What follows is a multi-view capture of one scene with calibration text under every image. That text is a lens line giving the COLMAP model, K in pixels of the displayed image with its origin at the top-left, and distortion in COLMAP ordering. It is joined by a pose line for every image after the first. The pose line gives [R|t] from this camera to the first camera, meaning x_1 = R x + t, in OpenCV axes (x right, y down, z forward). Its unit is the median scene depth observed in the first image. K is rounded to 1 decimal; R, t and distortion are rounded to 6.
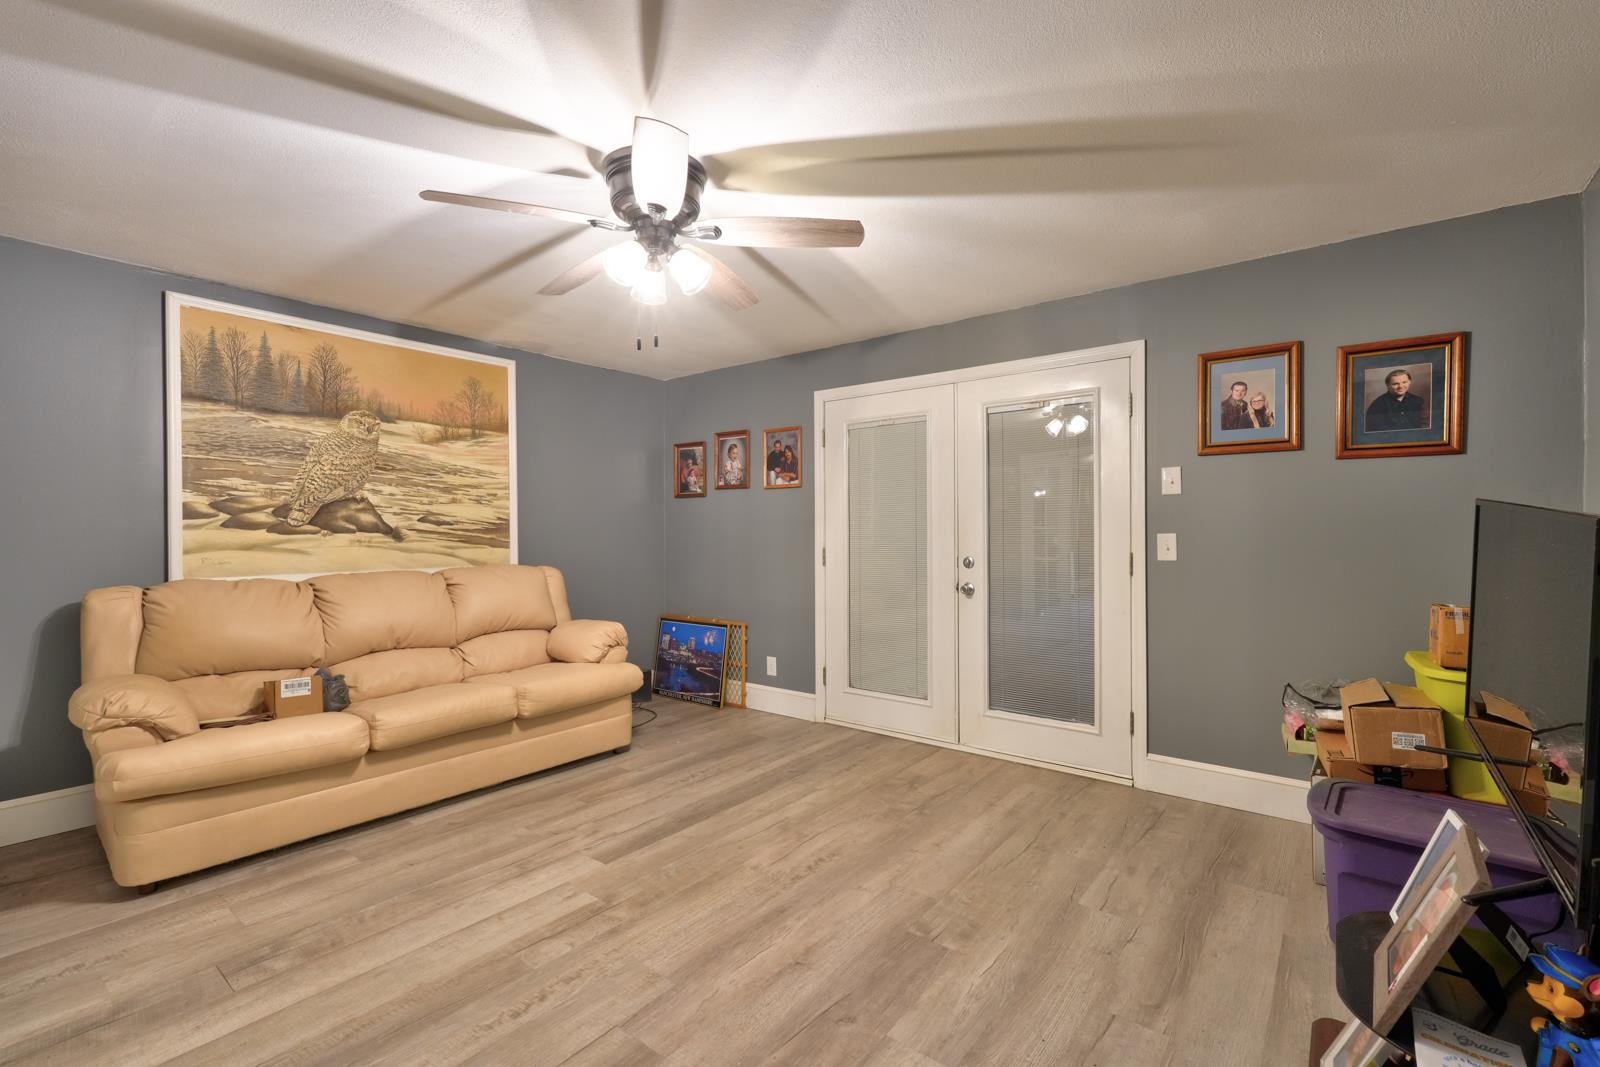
lens RADIAL K [[699.6, 0, 791.6], [0, 699.6, 536.8], [0, 0, 1]] dist [0.000687, -0.000516]
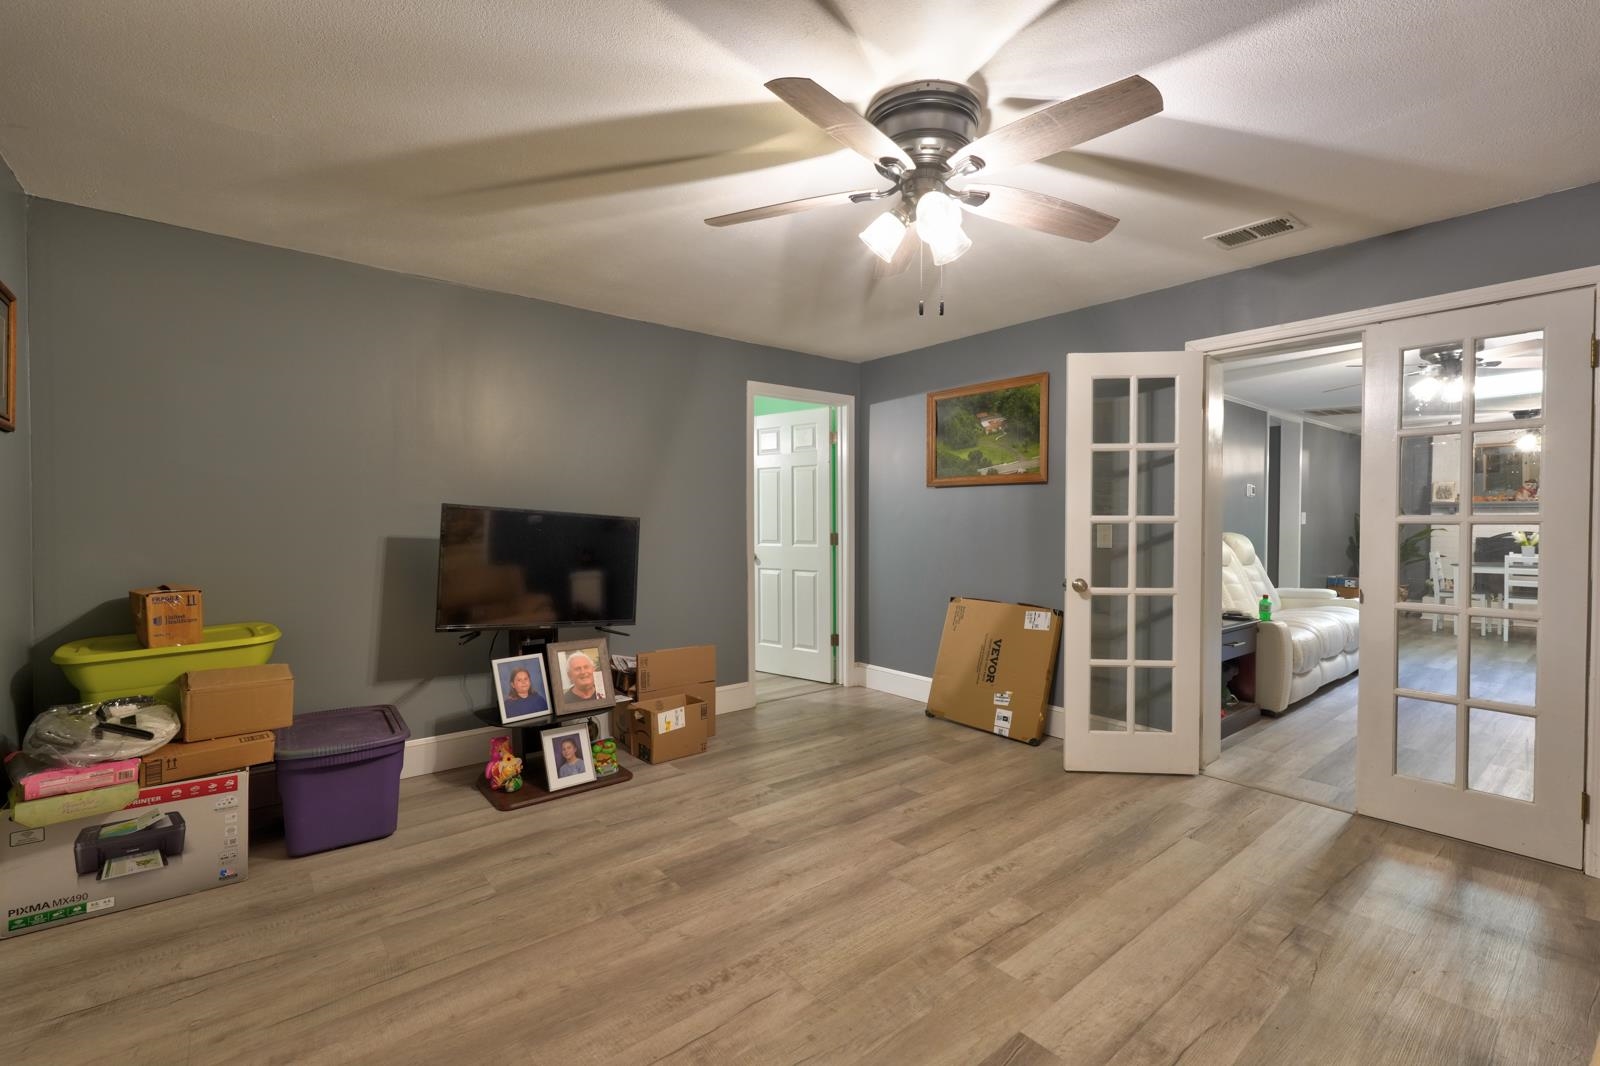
lens RADIAL K [[699.6, 0, 796.4], [0, 699.6, 529.8], [0, 0, 1]] dist [0.000687, -0.000516]
pose [[-0.978706, -0.002100, 0.205255, -0.222889], [0.002499, 0.999752, 0.022146, -0.018261], [-0.205250, 0.022187, -0.978458, 1.917635]]
